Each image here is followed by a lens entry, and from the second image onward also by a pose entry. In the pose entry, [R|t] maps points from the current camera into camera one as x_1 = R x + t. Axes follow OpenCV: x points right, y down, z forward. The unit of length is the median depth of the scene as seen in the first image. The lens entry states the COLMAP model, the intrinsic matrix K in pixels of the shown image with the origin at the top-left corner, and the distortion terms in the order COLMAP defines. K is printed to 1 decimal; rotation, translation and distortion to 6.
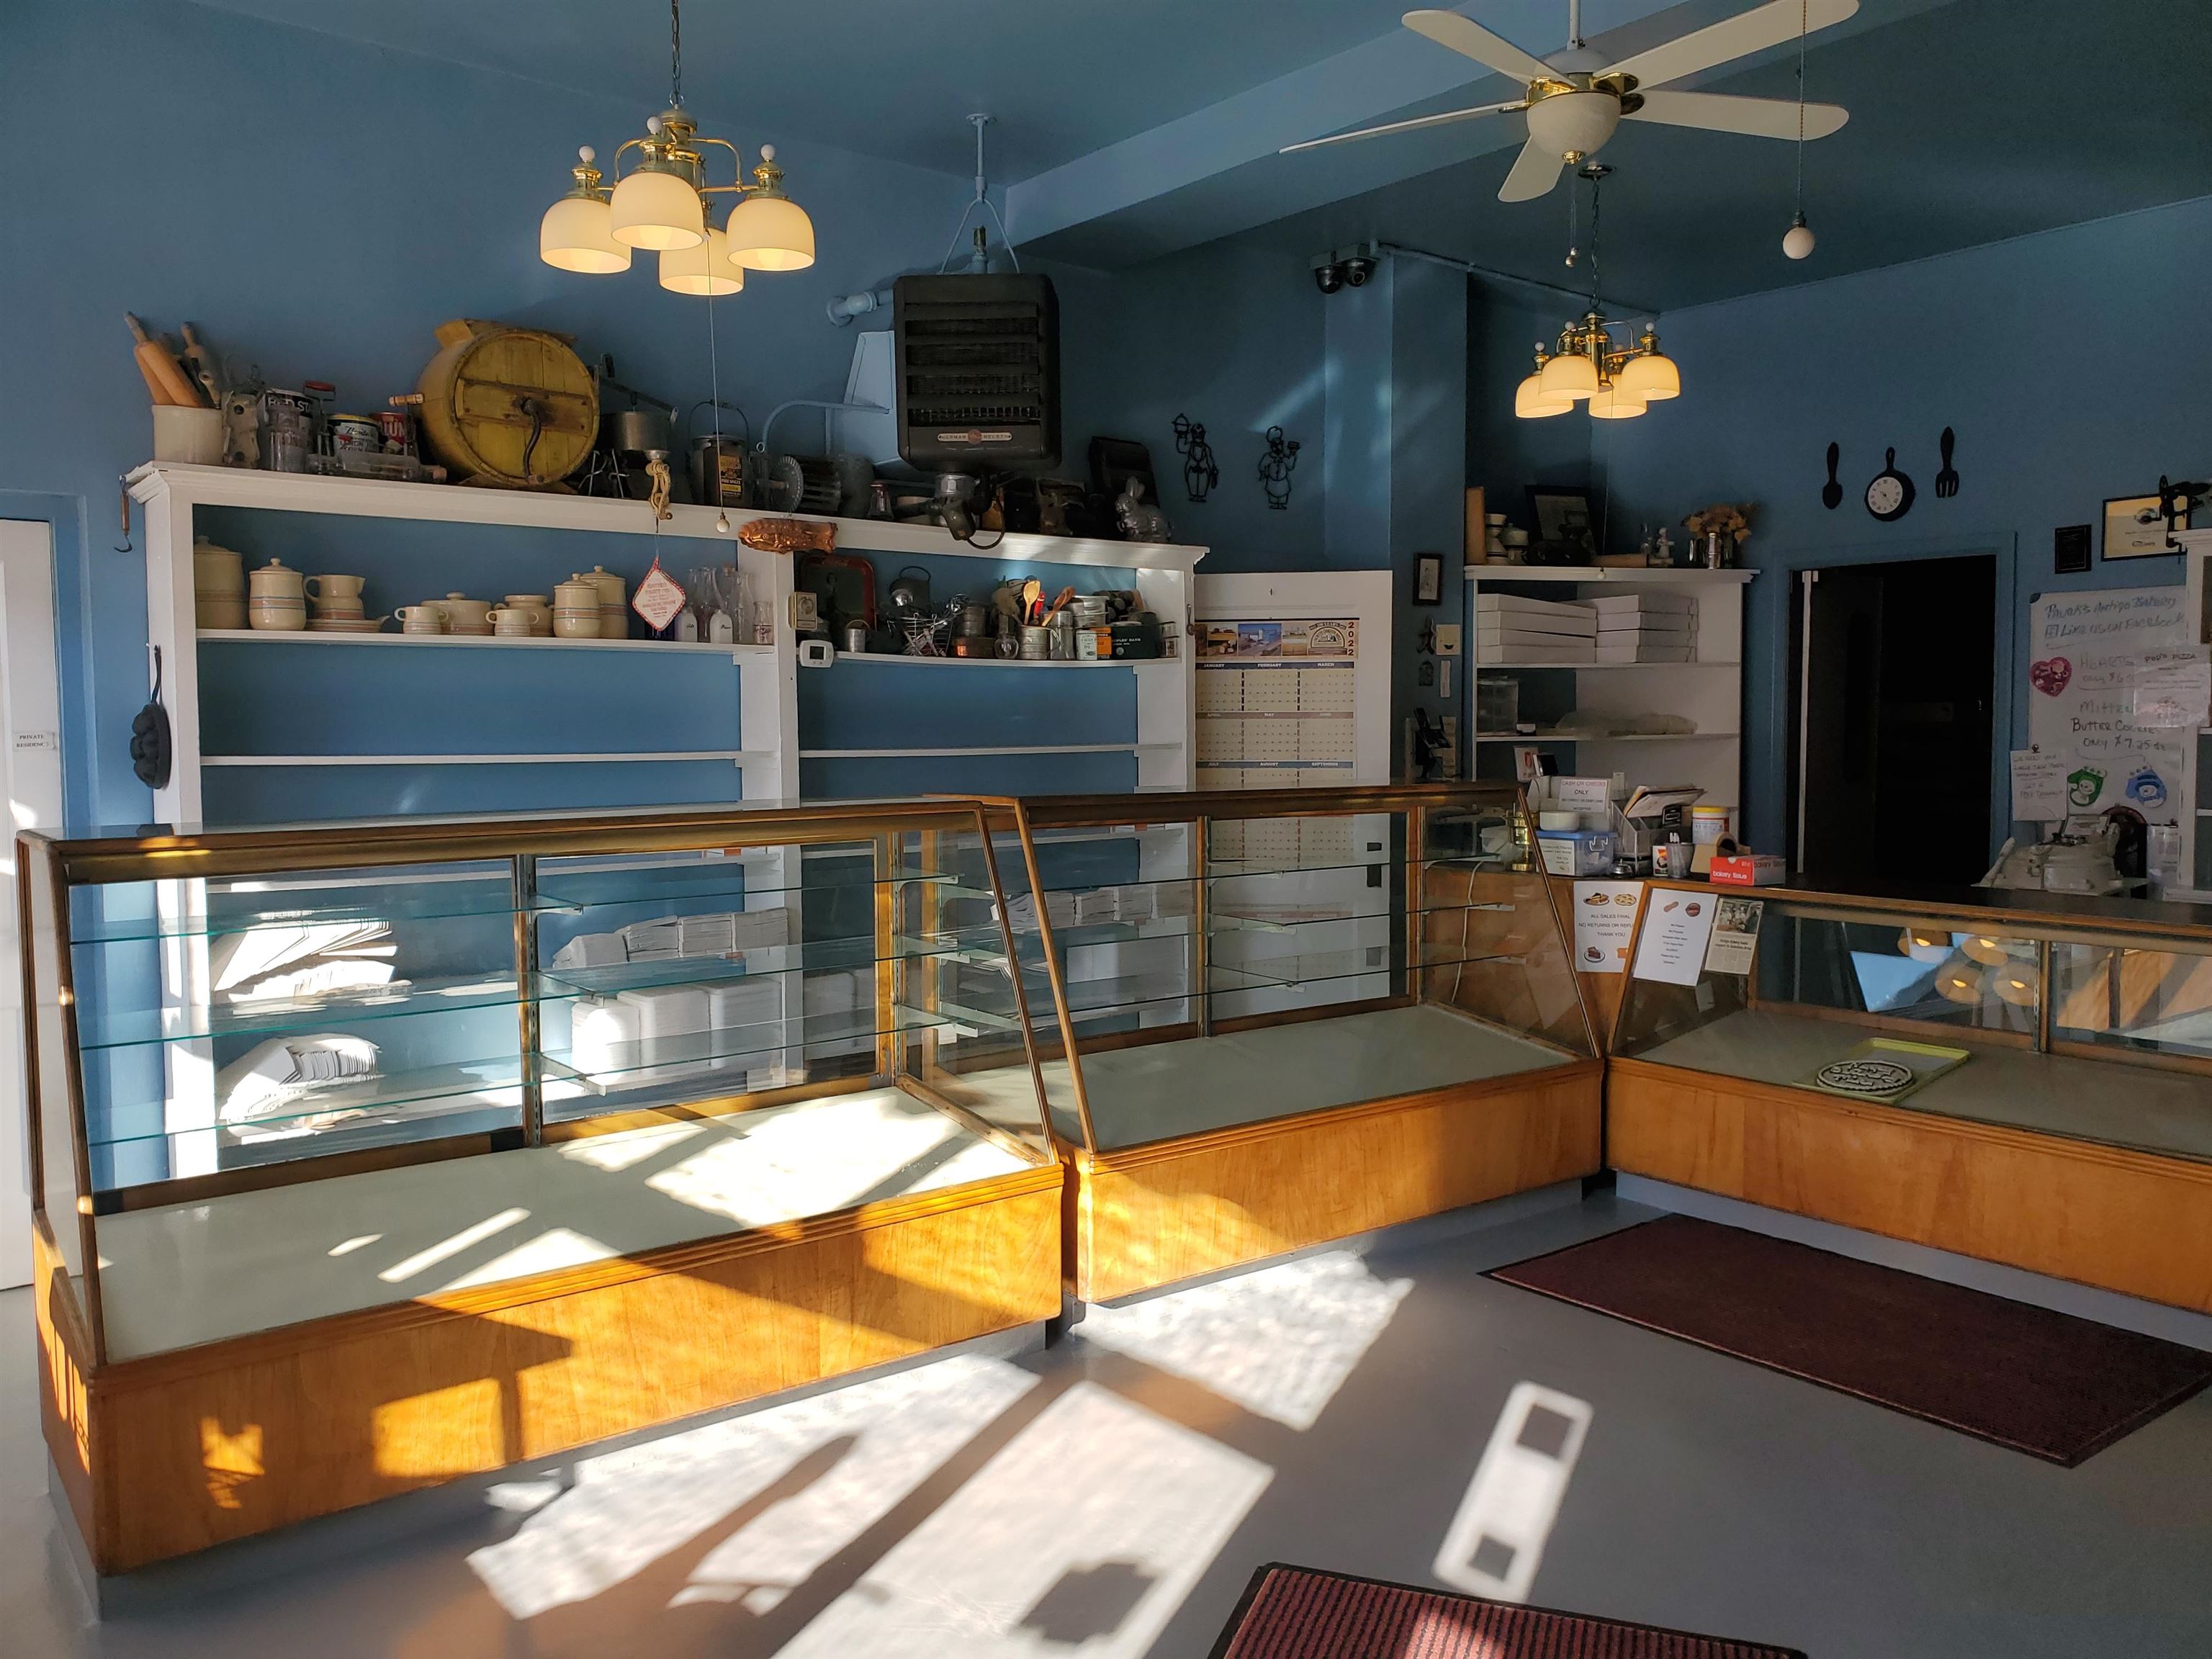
lens RADIAL K [[1701.0, 0, 1106.1], [0, 1701.0, 825.6], [0, 0, 1]] dist [0.010899, -0.007043]
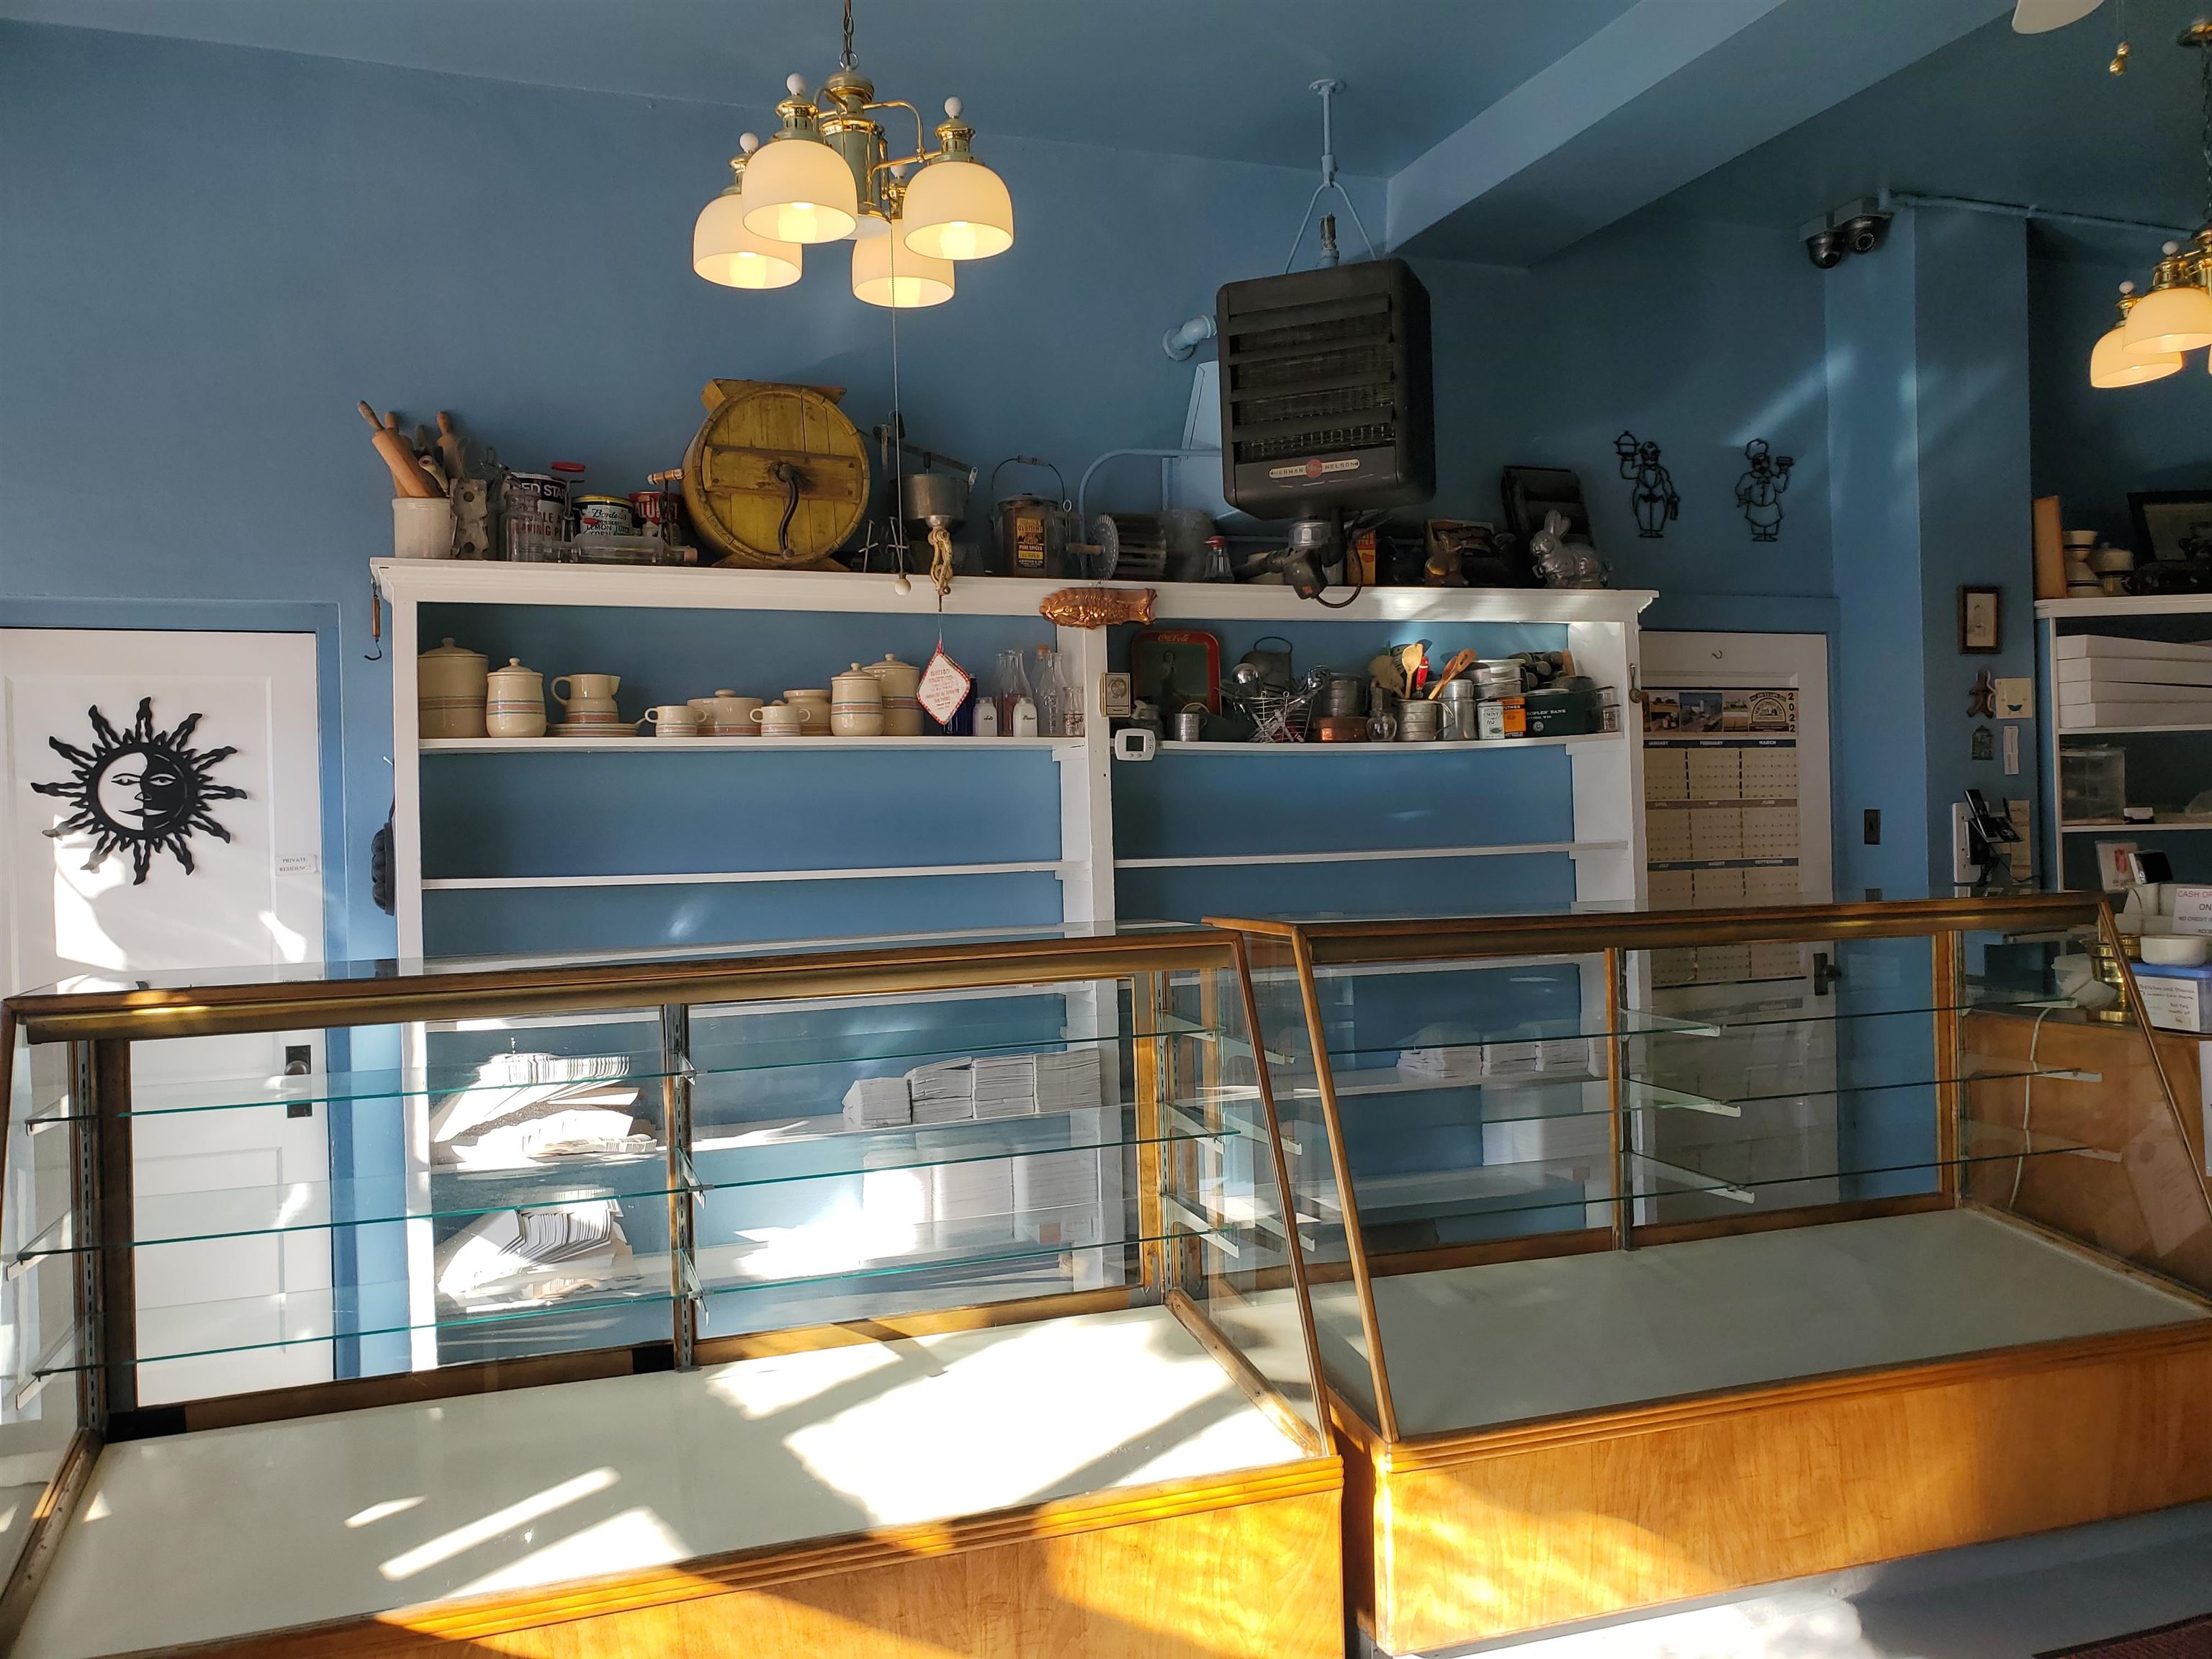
lens RADIAL K [[1701.0, 0, 1107.4], [0, 1701.0, 825.1], [0, 0, 1]] dist [0.010899, -0.007043]
pose [[0.947422, -0.019680, -0.319382, 0.090576], [0.001457, 0.998362, -0.057195, -0.015951], [0.319985, 0.053722, 0.945898, 0.237810]]
